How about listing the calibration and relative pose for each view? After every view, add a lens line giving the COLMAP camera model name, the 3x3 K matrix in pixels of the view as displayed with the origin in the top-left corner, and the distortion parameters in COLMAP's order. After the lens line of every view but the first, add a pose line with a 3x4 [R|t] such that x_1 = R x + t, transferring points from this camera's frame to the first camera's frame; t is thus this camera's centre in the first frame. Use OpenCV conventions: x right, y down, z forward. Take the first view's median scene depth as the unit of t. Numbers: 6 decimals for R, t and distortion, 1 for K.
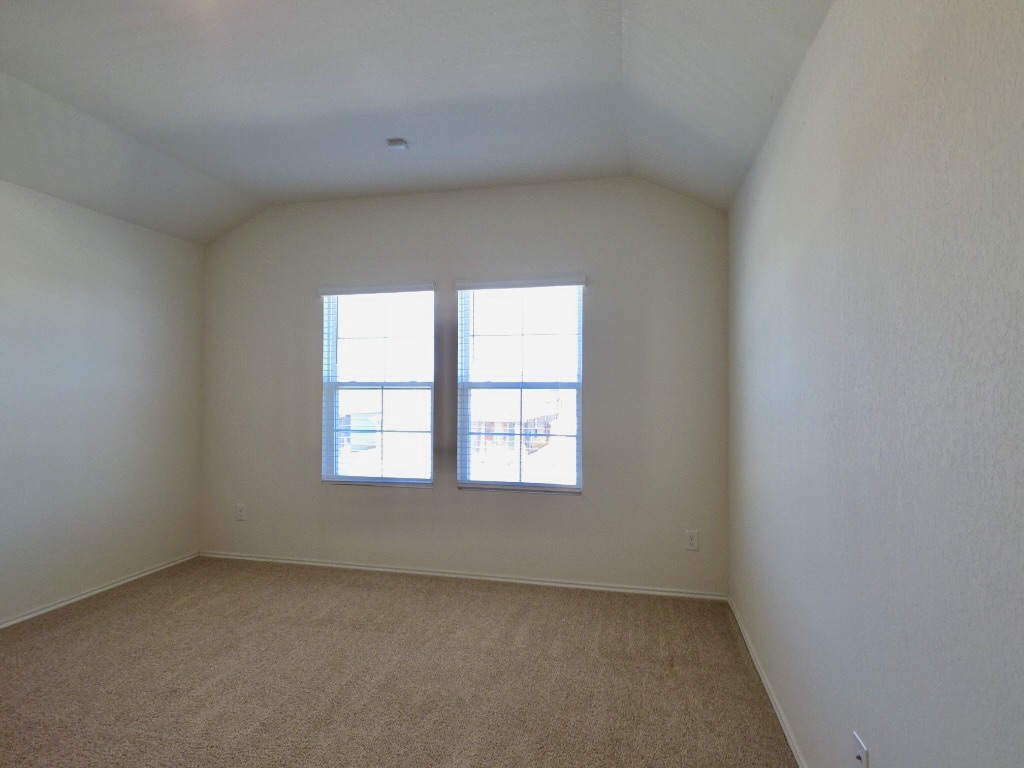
lens RADIAL K [[395.5, 0, 508.6], [0, 395.5, 380.5], [0, 0, 1]] dist [0.001797, -0.000092]
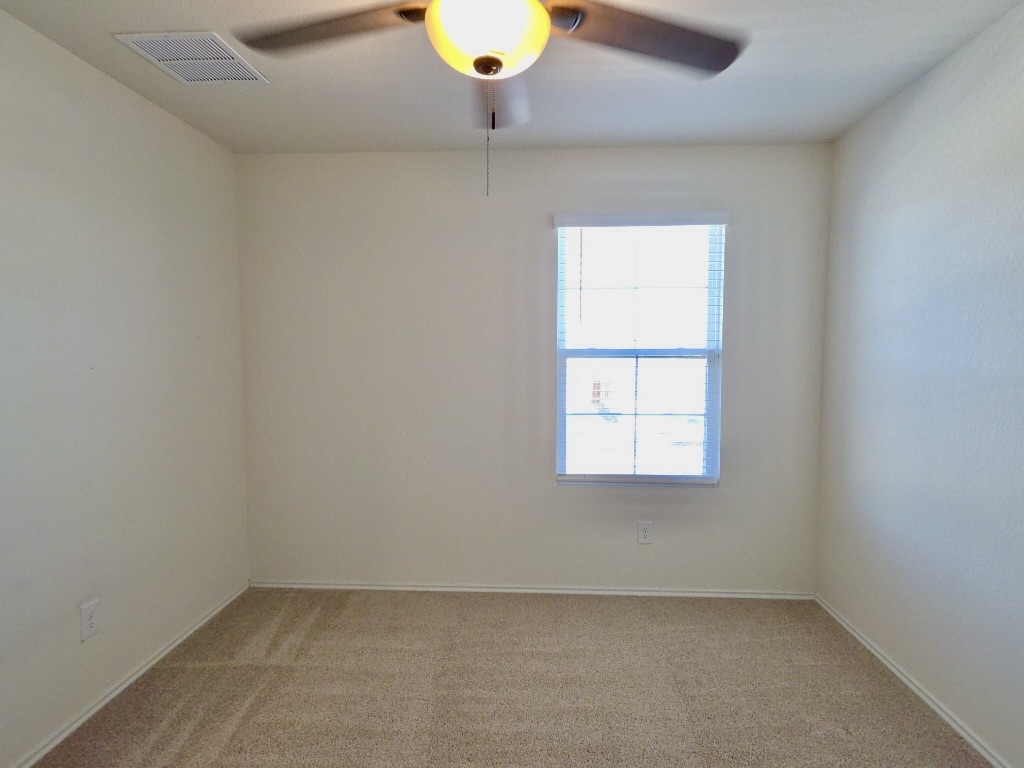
lens RADIAL K [[493.1, 0, 512.4], [0, 493.1, 385.3], [0, 0, 1]] dist [0.015017, 0.000204]
pose [[0.990610, -0.011877, 0.136198, -0.369565], [0.001530, 0.997120, 0.075824, 0.001447], [-0.136706, -0.074904, 0.987776, 0.061698]]
